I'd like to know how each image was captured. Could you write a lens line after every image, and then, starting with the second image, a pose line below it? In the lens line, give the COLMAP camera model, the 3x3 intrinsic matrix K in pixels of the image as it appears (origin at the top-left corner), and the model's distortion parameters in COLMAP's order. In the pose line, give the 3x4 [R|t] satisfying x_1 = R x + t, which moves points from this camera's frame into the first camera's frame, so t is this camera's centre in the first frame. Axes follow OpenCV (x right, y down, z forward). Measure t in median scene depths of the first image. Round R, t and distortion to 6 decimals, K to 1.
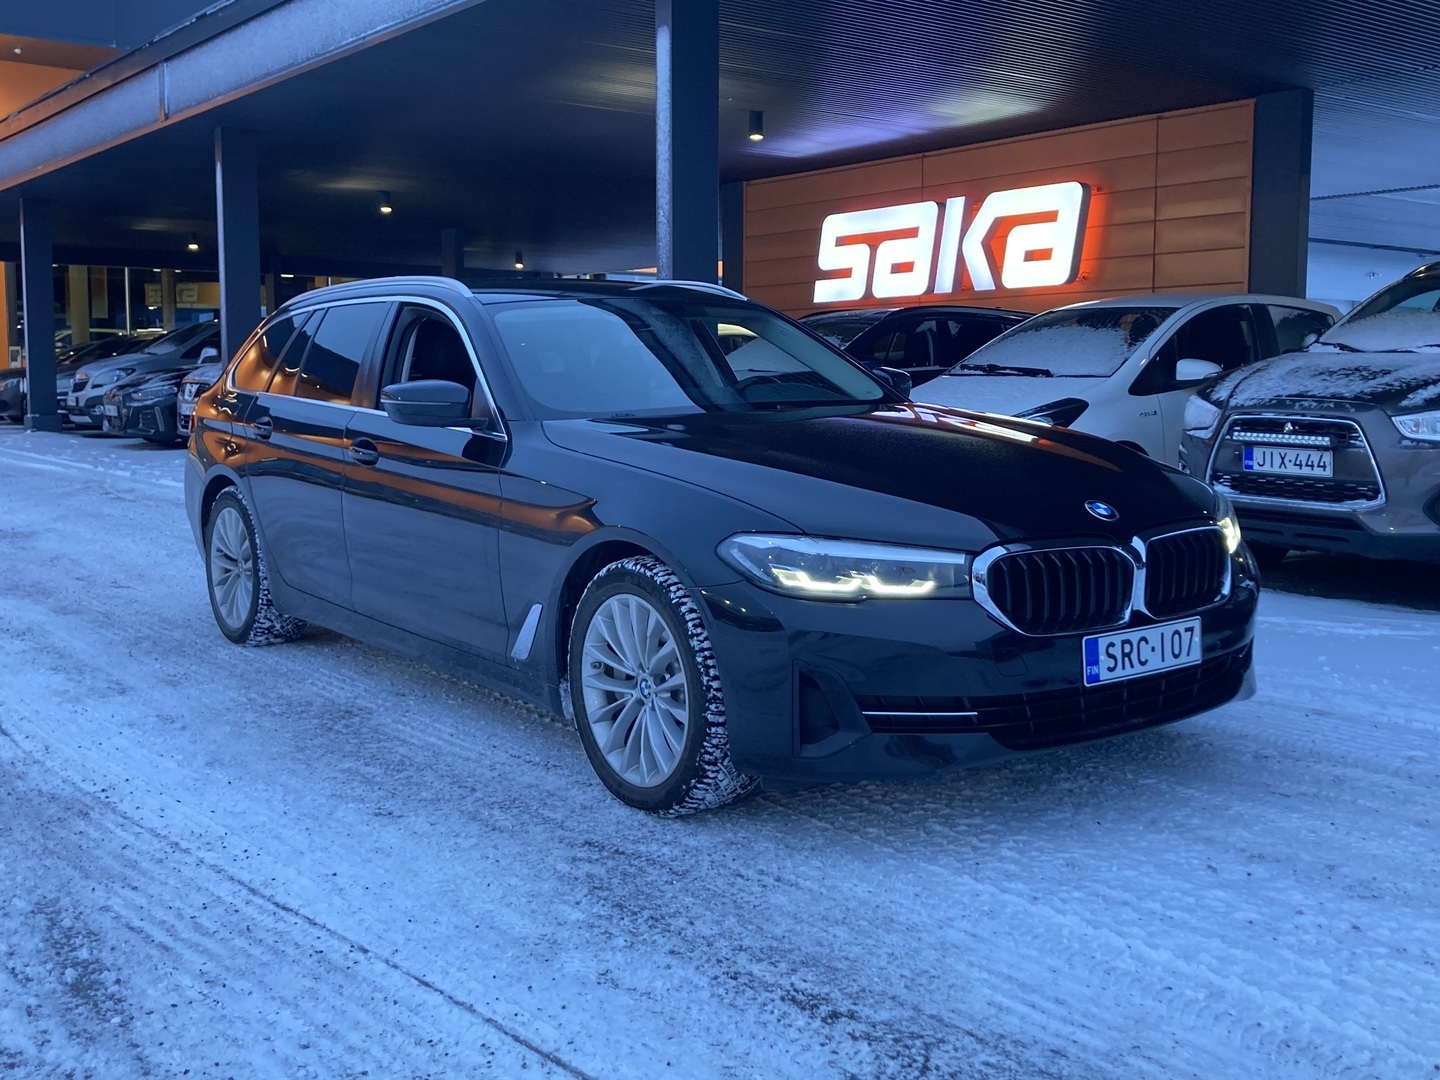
lens RADIAL K [[1424.9, 0, 720.0], [0, 1424.9, 540.0], [0, 0, 1]] dist [0.208724, -0.369010]
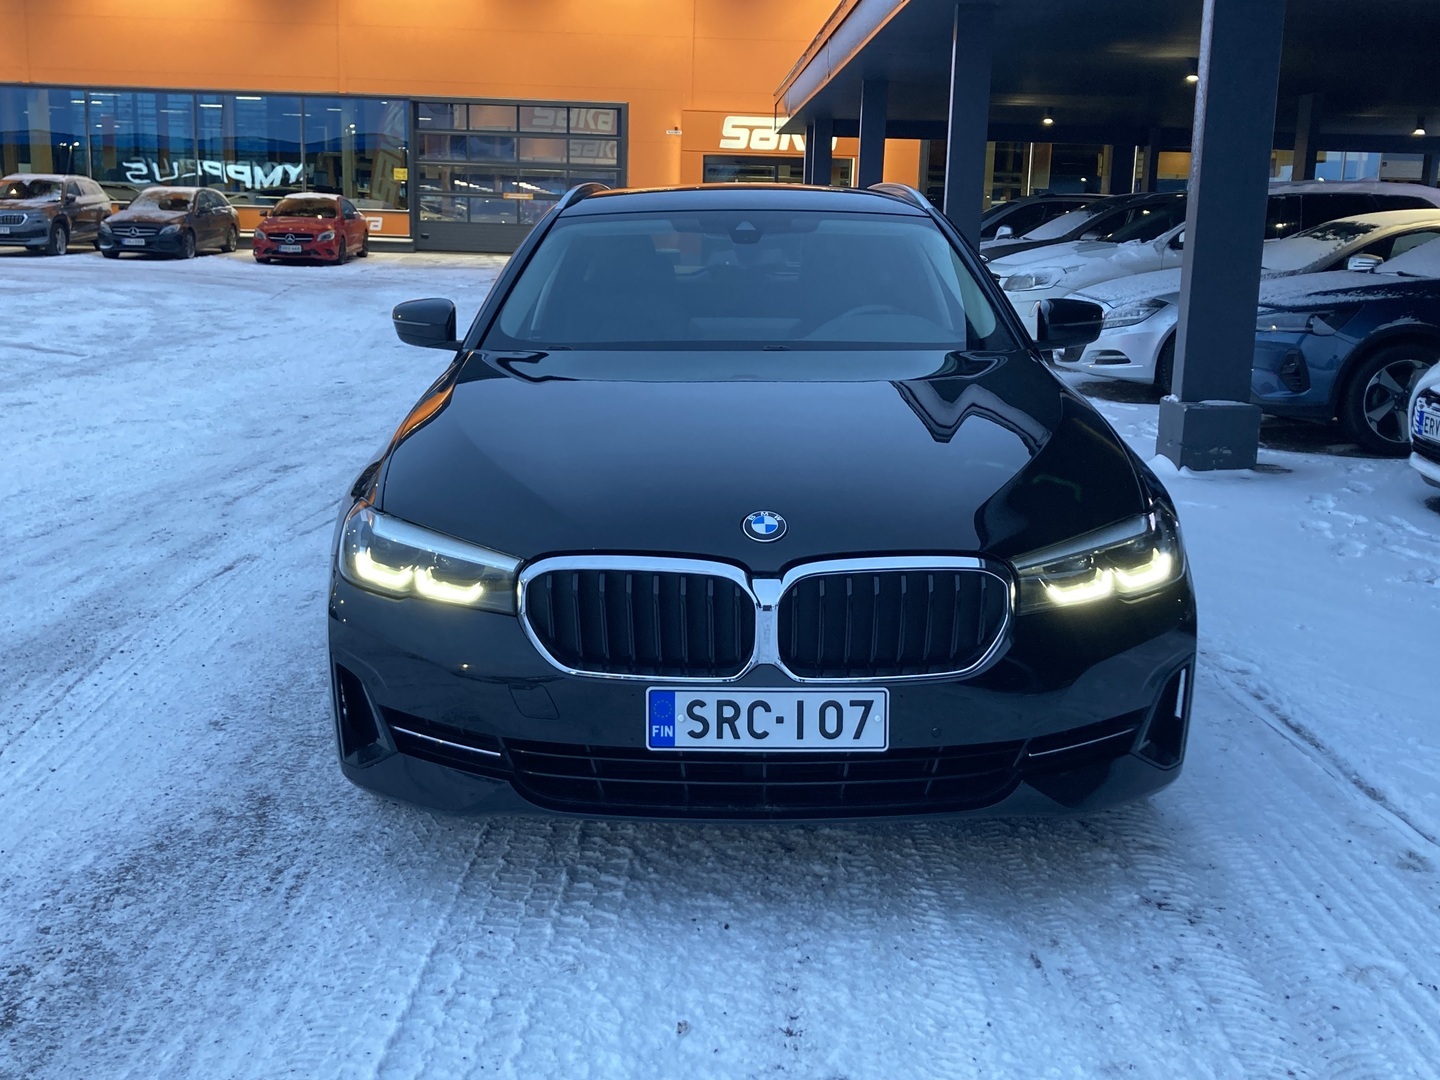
lens RADIAL K [[1424.9, 0, 720.0], [0, 1424.9, 540.0], [0, 0, 1]] dist [0.208724, -0.369010]
pose [[0.800486, 0.134493, -0.584066, 0.704521], [-0.087113, 0.990257, 0.108635, -0.095547], [0.592987, -0.036081, 0.804403, 0.398852]]
